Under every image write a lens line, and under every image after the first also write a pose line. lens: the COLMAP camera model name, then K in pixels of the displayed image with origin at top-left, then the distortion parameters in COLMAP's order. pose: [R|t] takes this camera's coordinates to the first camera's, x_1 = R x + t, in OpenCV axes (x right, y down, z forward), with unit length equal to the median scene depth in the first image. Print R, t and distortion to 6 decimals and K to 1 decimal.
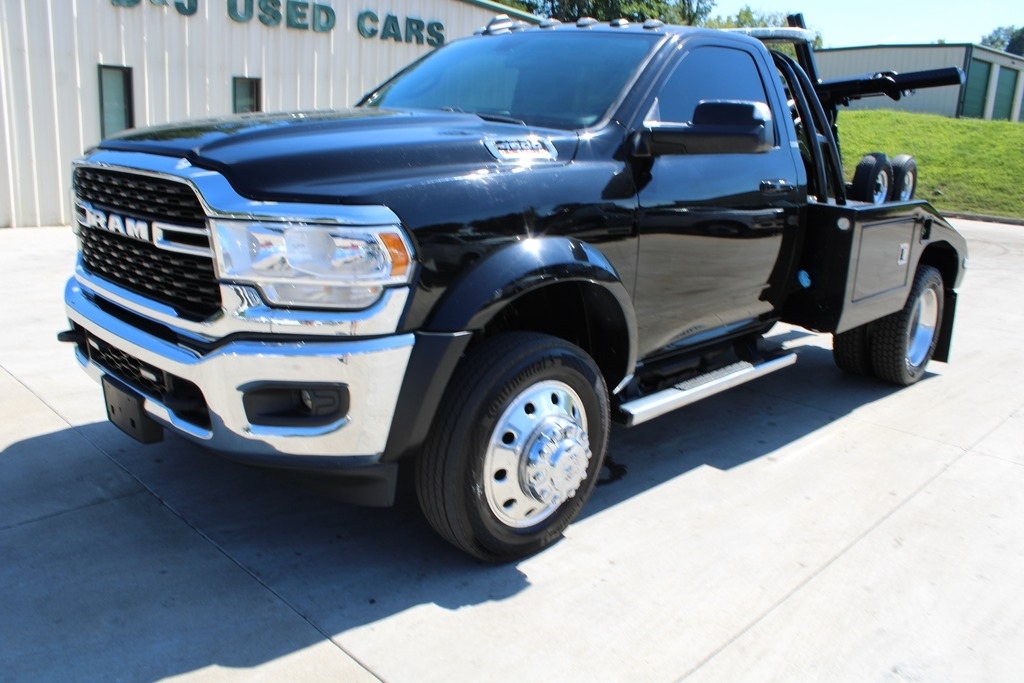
lens RADIAL K [[890.3, 0, 506.3], [0, 890.3, 345.1], [0, 0, 1]] dist [-0.089530, -0.000213]
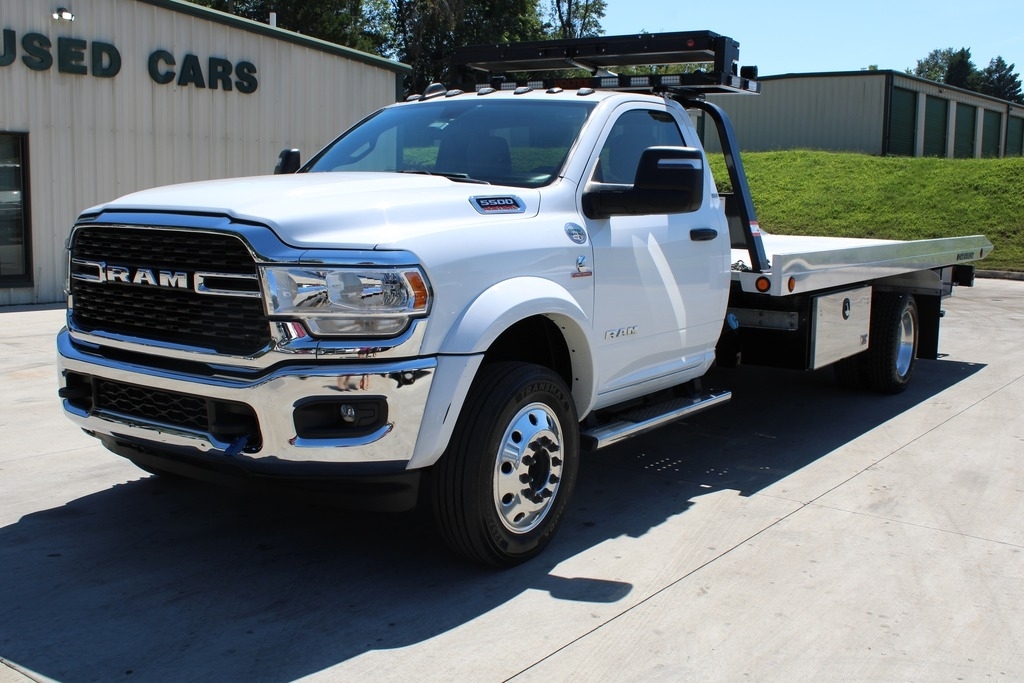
lens RADIAL K [[1191.8, 0, 512.2], [0, 1191.8, 342.7], [0, 0, 1]] dist [-0.091037, 0.000000]
pose [[0.987440, -0.046911, 0.150872, -0.236265], [0.063588, 0.992149, -0.107685, 0.143970], [-0.144636, 0.115926, 0.982671, -0.560518]]
